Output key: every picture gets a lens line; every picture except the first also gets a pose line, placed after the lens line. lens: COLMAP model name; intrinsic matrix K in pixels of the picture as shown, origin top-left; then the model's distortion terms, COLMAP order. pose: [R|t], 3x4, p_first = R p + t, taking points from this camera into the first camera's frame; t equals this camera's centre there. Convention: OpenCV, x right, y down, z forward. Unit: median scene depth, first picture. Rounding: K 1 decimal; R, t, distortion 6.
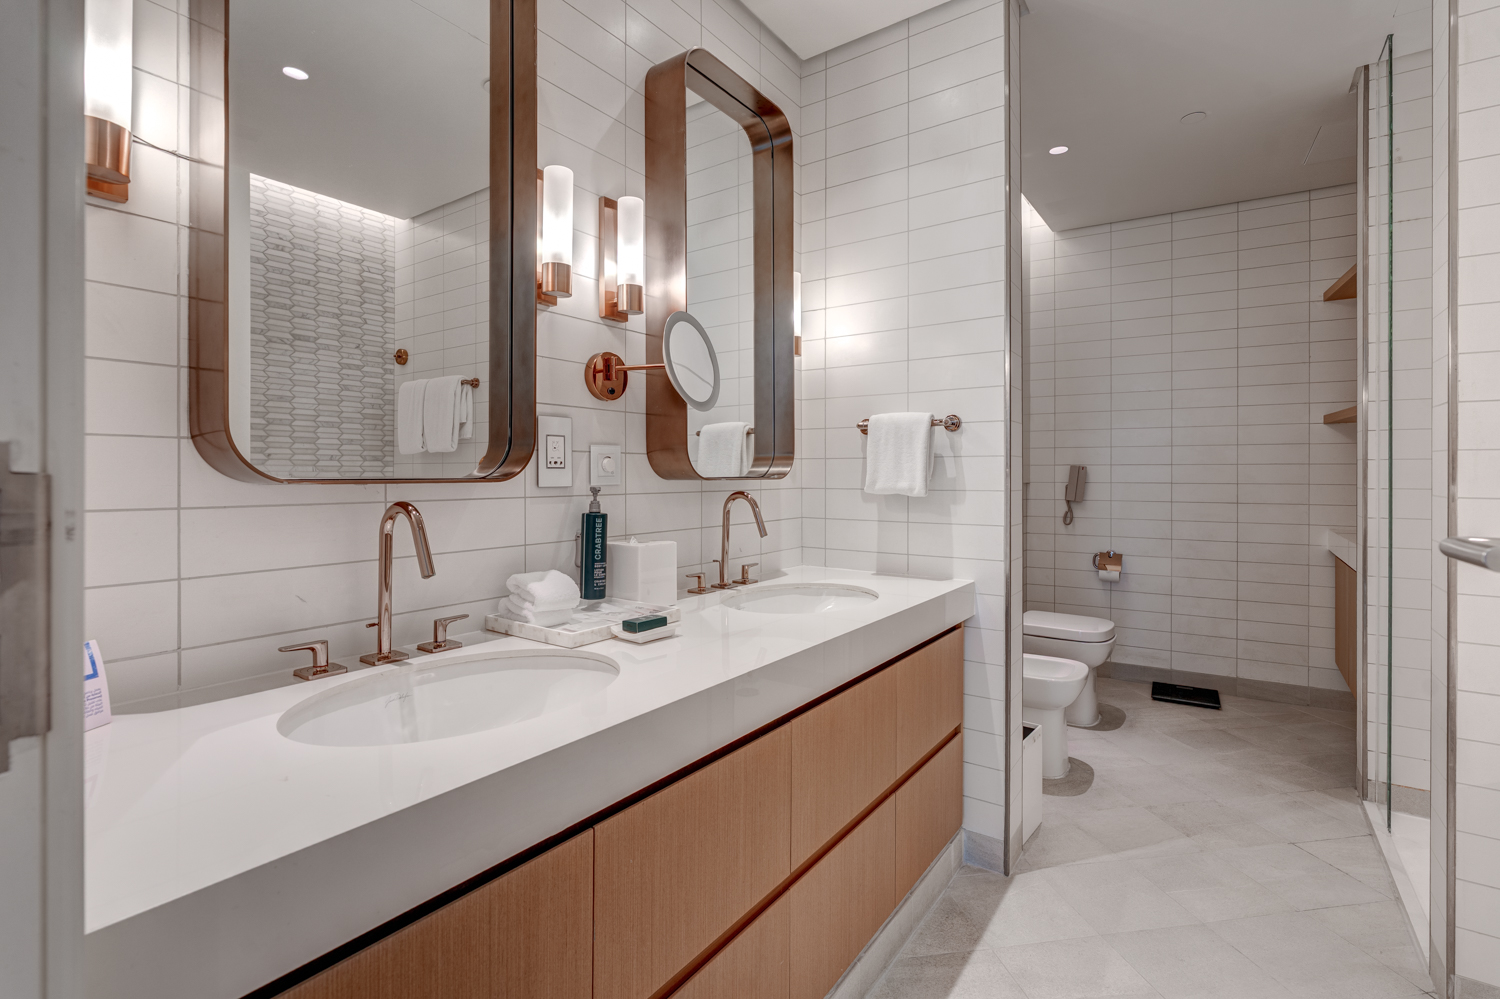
lens RADIAL K [[680.7, 0, 763.1], [0, 680.7, 477.4], [0, 0, 1]] dist [-0.004618, 0.001167]
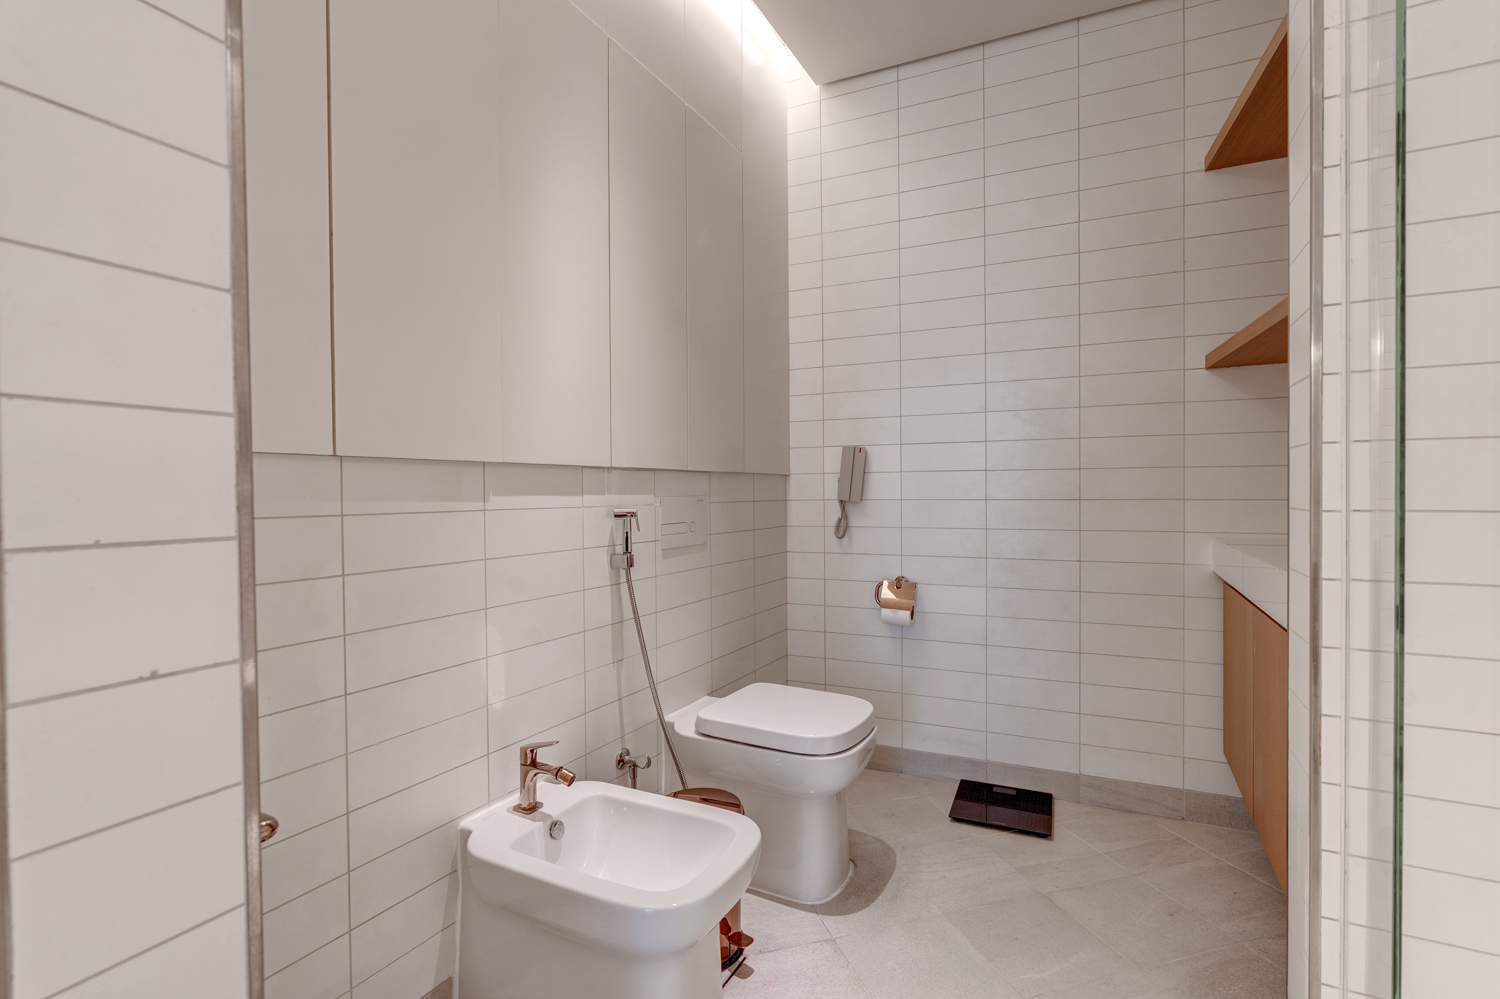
lens RADIAL K [[680.7, 0, 752.9], [0, 680.7, 502.0], [0, 0, 1]] dist [-0.004618, 0.001167]
pose [[0.992384, -0.010357, 0.122746, 0.319298], [0.008956, 0.999888, 0.011959, 0.029721], [-0.122856, -0.010769, 0.992366, 0.409865]]
